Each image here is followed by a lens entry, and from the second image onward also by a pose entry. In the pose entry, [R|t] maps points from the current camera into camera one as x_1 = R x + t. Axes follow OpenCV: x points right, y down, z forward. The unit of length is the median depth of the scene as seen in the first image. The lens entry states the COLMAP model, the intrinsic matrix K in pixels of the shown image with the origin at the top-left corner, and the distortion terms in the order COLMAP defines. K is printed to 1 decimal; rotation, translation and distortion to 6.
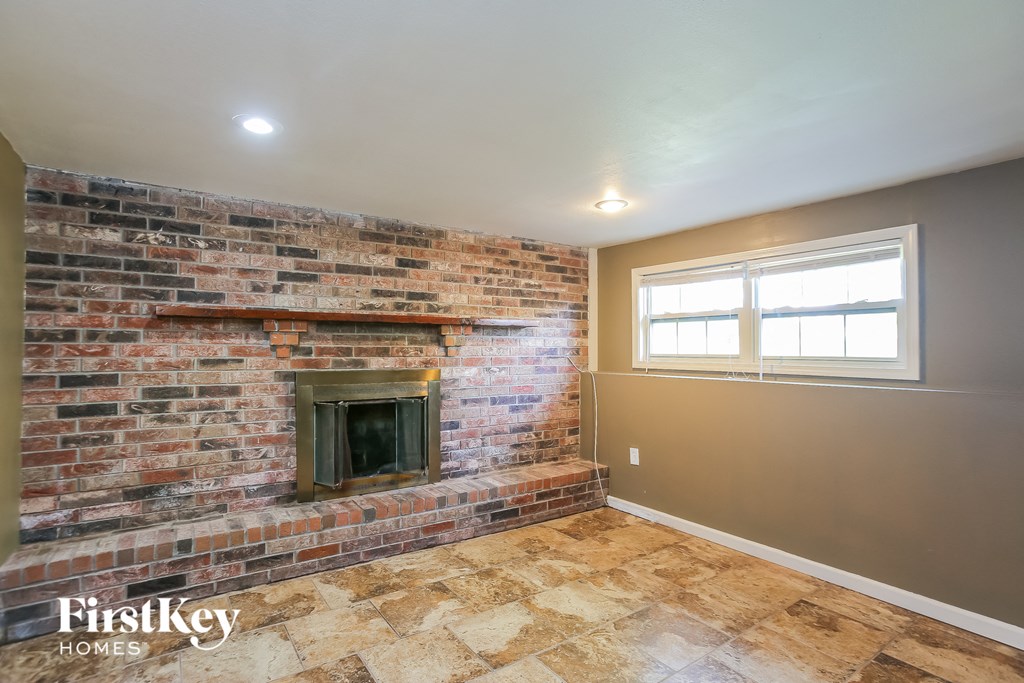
lens RADIAL K [[503.6, 0, 510.6], [0, 503.6, 345.3], [0, 0, 1]] dist [-0.000846, -0.000046]
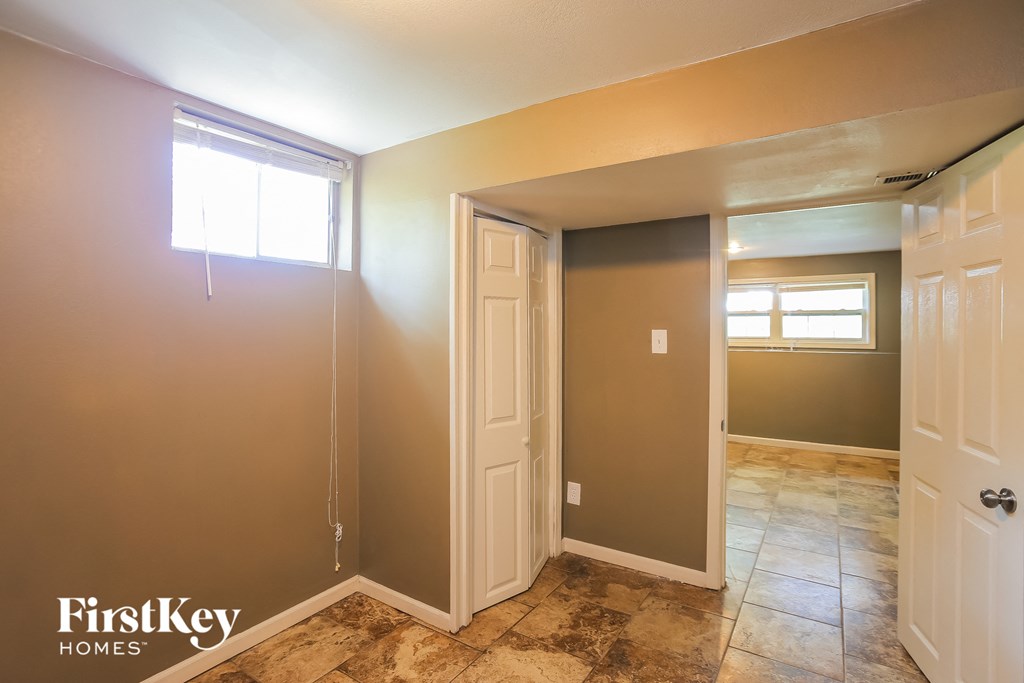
lens RADIAL K [[503.6, 0, 513.1], [0, 503.6, 334.3], [0, 0, 1]] dist [-0.000846, -0.000046]
pose [[0.920989, -0.002276, 0.389582, -1.110224], [-0.004844, 0.999839, 0.017291, -0.016257], [-0.389558, -0.017812, 0.920830, -0.260404]]
